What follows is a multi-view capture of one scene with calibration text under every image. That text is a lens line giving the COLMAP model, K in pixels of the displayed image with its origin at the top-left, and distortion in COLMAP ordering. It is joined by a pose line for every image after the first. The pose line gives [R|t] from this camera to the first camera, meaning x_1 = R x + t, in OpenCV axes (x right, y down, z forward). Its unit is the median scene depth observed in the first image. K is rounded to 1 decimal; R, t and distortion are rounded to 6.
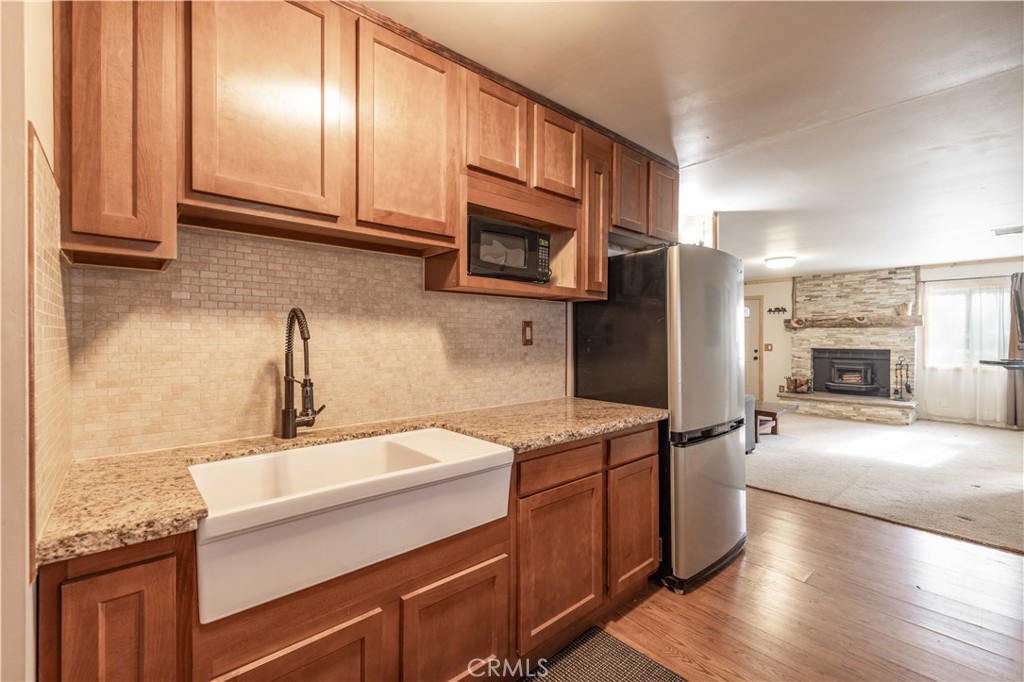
lens RADIAL K [[429.1, 0, 511.3], [0, 429.1, 339.3], [0, 0, 1]] dist [0.000902, 0.000274]
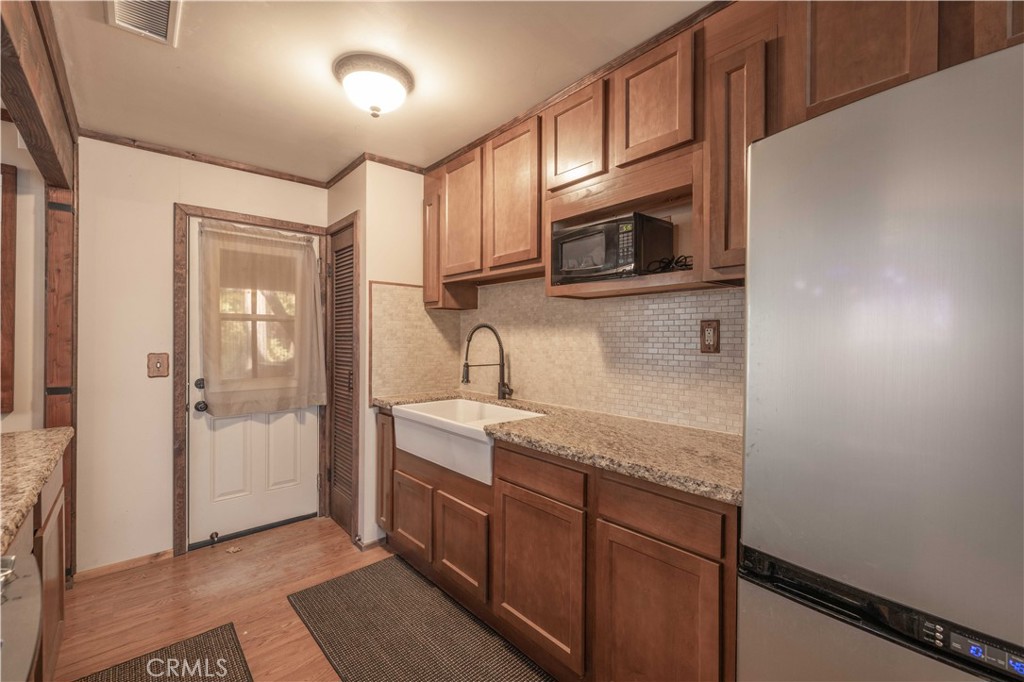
lens RADIAL K [[429.1, 0, 511.3], [0, 429.1, 339.3], [0, 0, 1]] dist [0.000902, 0.000274]
pose [[0.012015, -0.000917, -0.999927, 0.959932], [-0.009420, 0.999955, -0.001030, -0.006191], [0.999883, 0.009432, 0.012006, 0.817340]]
